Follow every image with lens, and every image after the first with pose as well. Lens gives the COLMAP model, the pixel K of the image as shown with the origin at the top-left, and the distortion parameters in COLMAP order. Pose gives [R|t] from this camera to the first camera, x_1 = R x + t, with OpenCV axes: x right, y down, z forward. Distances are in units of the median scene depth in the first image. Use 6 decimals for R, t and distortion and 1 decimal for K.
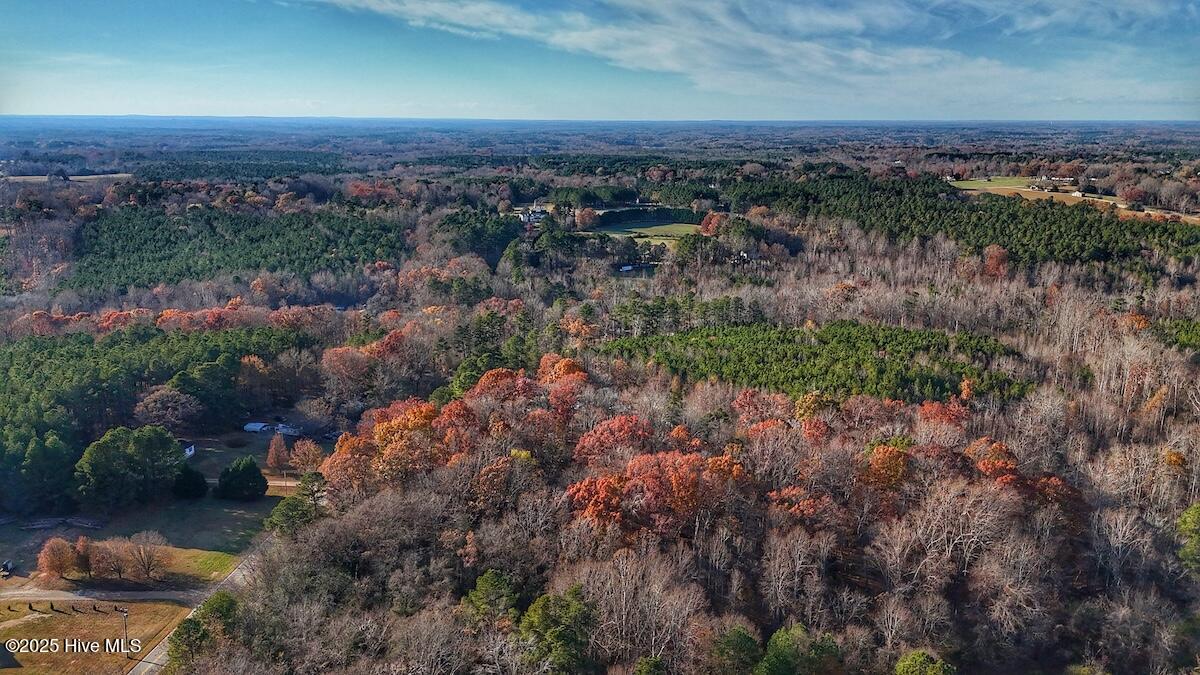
lens RADIAL K [[876.0, 0, 603.7], [0, 876.0, 339.5], [0, 0, 1]] dist [0.071151, -0.070841]
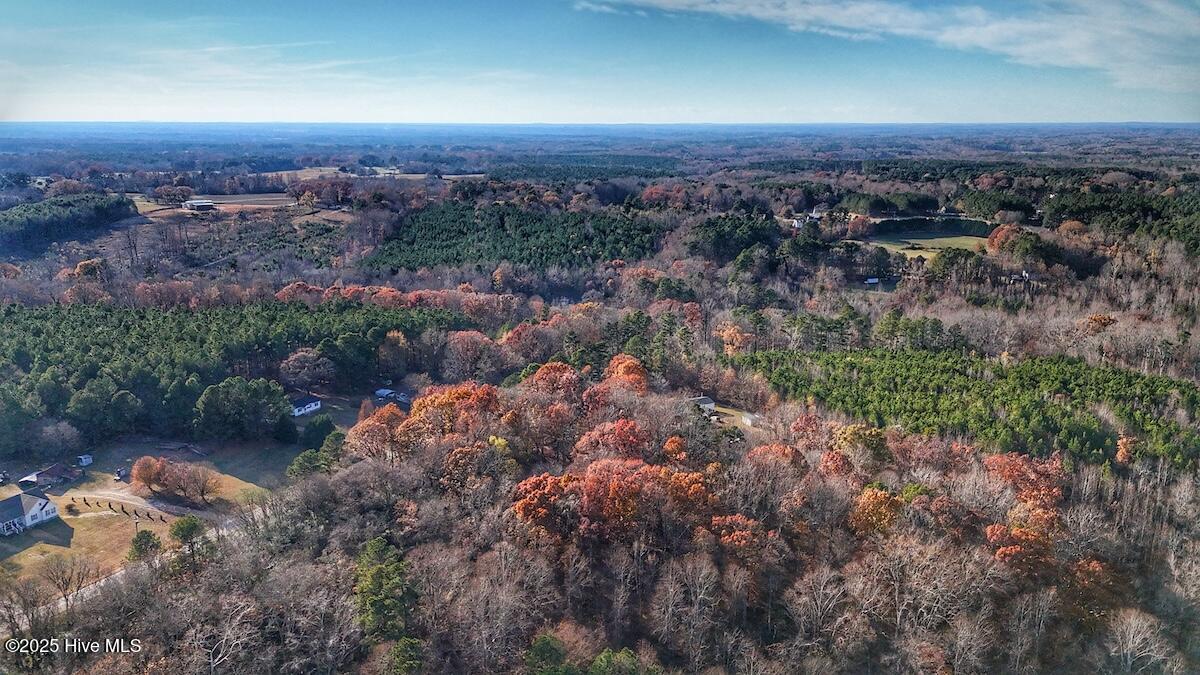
lens RADIAL K [[876.0, 0, 602.3], [0, 876.0, 348.1], [0, 0, 1]] dist [0.071151, -0.070841]
pose [[0.919179, 0.095237, -0.382151, 0.106646], [-0.093784, 0.995339, 0.022474, -0.003778], [0.382510, 0.015182, 0.923827, 0.022499]]
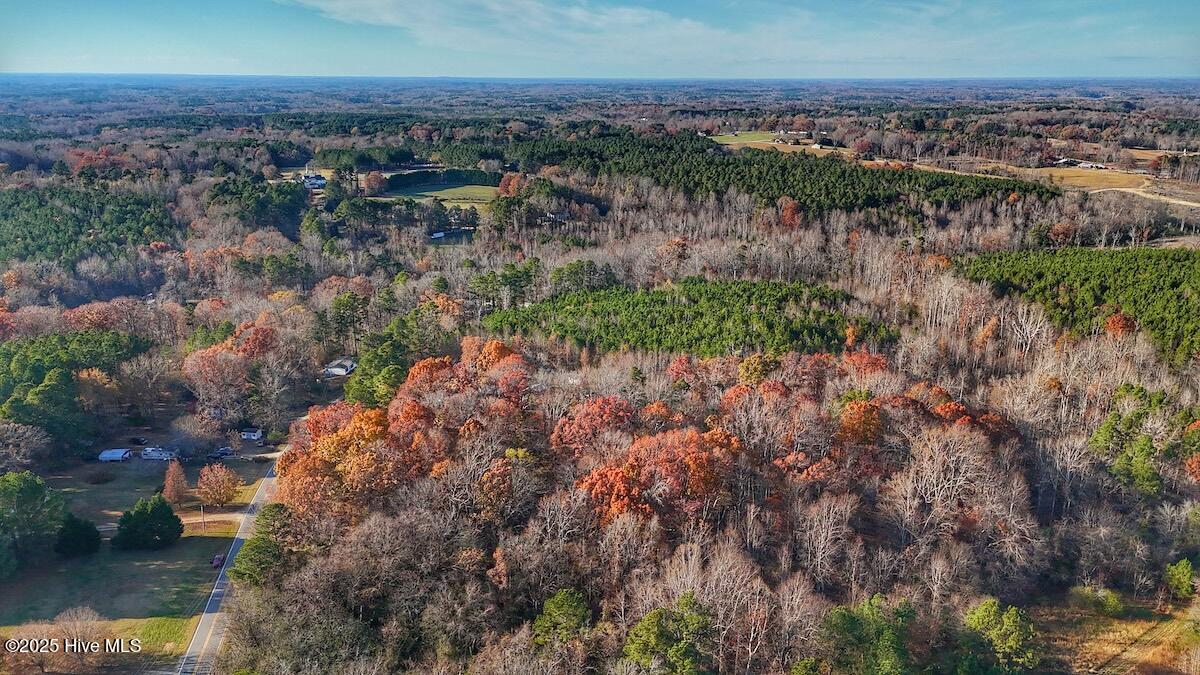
lens RADIAL K [[876.0, 0, 600.2], [0, 876.0, 333.4], [0, 0, 1]] dist [0.071151, -0.070841]
pose [[0.956846, -0.082867, 0.278529, -0.066718], [0.071986, 0.996197, 0.049087, -0.007993], [-0.281537, -0.026919, 0.959173, 0.029703]]
